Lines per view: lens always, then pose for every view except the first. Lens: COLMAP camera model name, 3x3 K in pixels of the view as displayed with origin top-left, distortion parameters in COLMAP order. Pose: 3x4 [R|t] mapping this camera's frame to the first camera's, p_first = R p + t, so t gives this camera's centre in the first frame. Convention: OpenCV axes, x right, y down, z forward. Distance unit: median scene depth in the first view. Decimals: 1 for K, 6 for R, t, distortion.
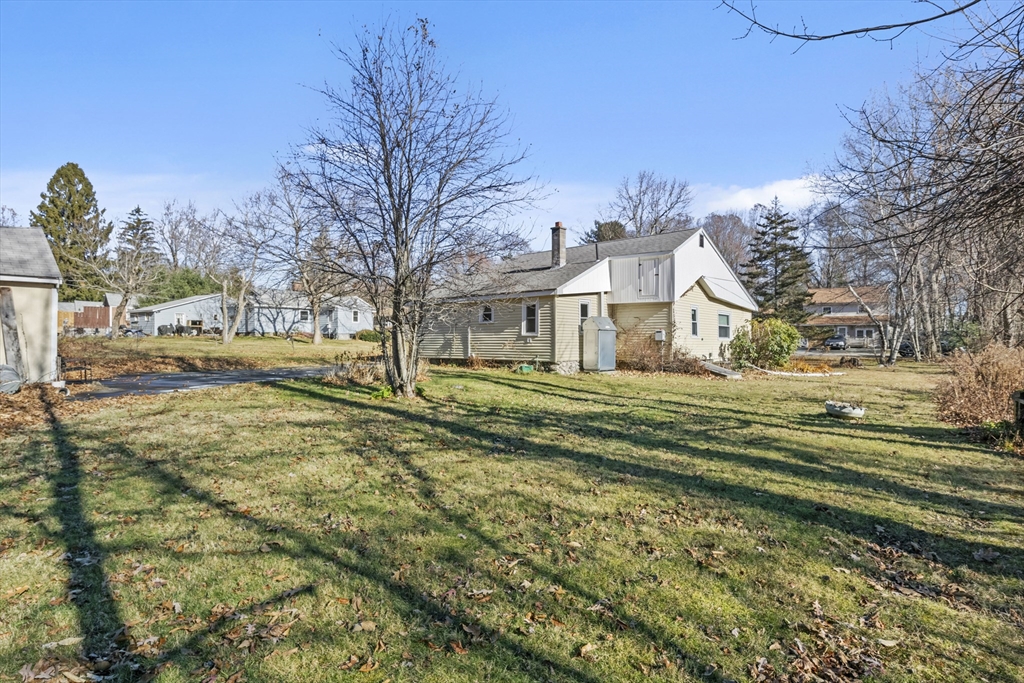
lens RADIAL K [[510.5, 0, 512.9], [0, 510.5, 331.1], [0, 0, 1]] dist [-0.002637, -0.000681]
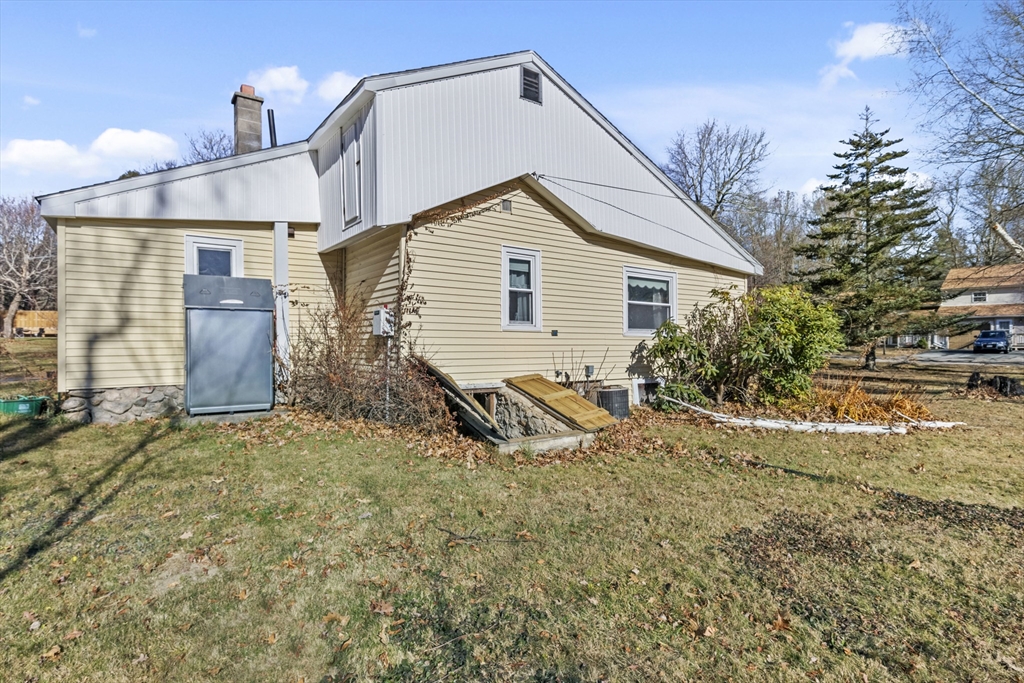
lens RADIAL K [[510.5, 0, 512.9], [0, 510.5, 331.1], [0, 0, 1]] dist [-0.002637, -0.000681]
pose [[0.978259, -0.009664, -0.207159, 0.225375], [0.008369, 0.999940, -0.007123, 0.009179], [0.207216, 0.005234, 0.978281, 0.314046]]
